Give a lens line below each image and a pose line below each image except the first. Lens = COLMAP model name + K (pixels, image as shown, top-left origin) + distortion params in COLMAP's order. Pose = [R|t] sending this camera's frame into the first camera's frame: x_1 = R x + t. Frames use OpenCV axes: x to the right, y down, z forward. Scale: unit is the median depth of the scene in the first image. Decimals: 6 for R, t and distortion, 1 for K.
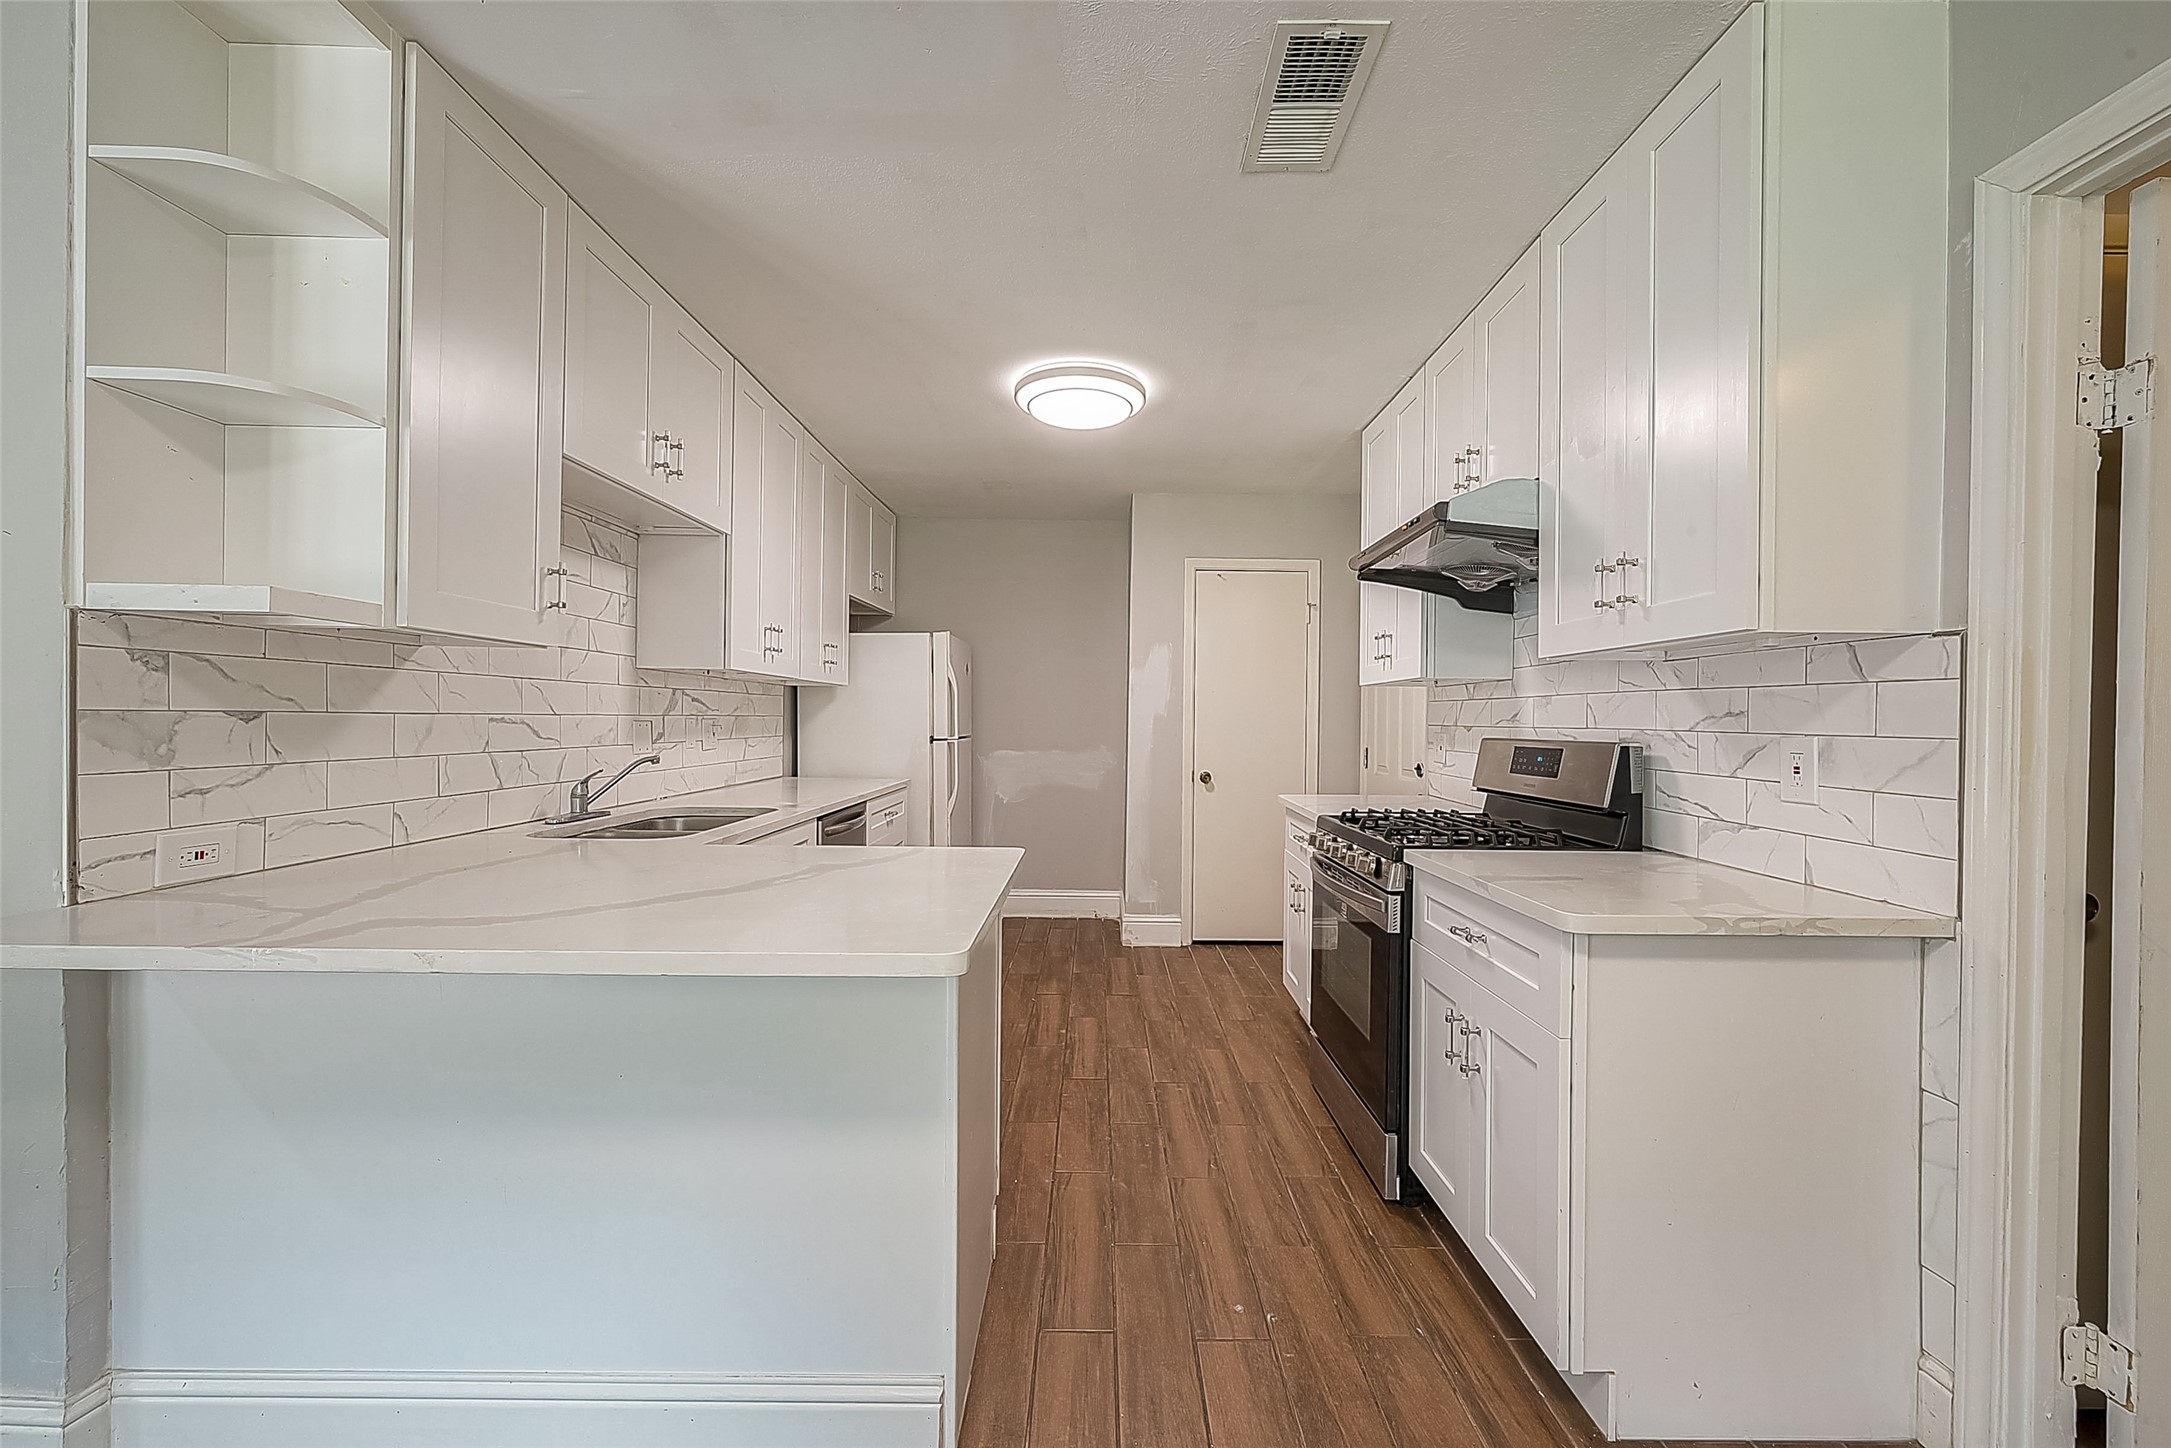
lens RADIAL K [[859.0, 0, 1100.7], [0, 859.0, 724.9], [0, 0, 1]] dist [0.000919, 0.000348]
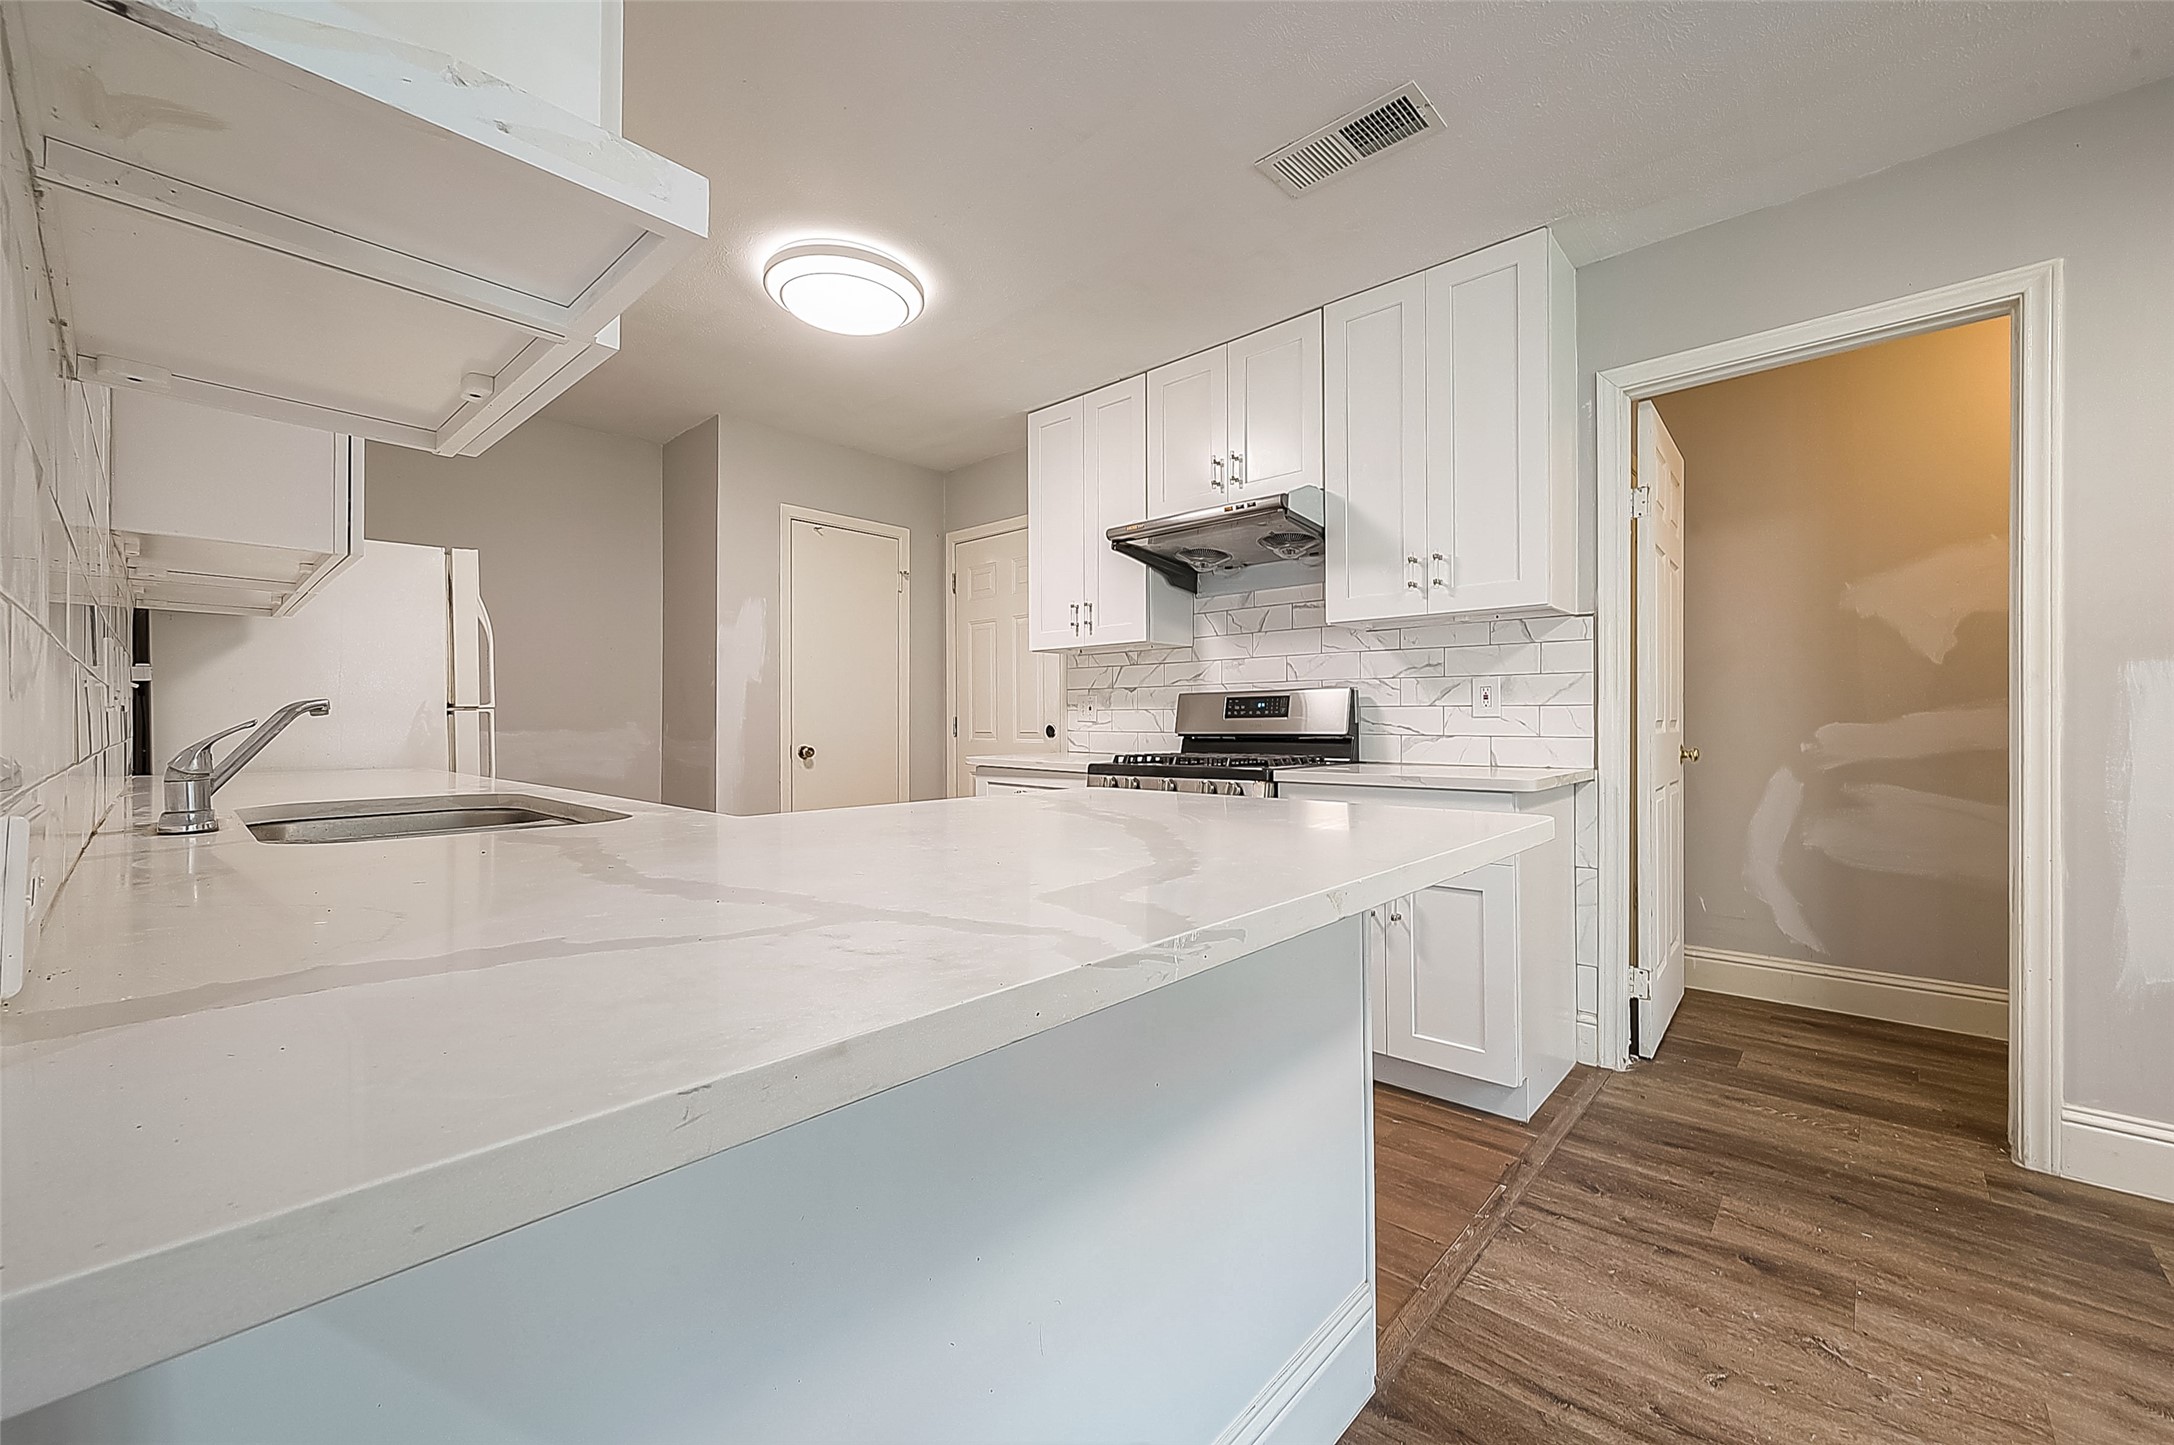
lens RADIAL K [[858.7, 0, 1104.8], [0, 858.7, 720.9], [0, 0, 1]] dist [-0.000281, 0.000079]
pose [[0.672579, -0.011354, 0.739938, -0.589471], [0.014989, 0.999886, 0.001718, 0.056027], [-0.739873, 0.009935, 0.672673, 0.292006]]
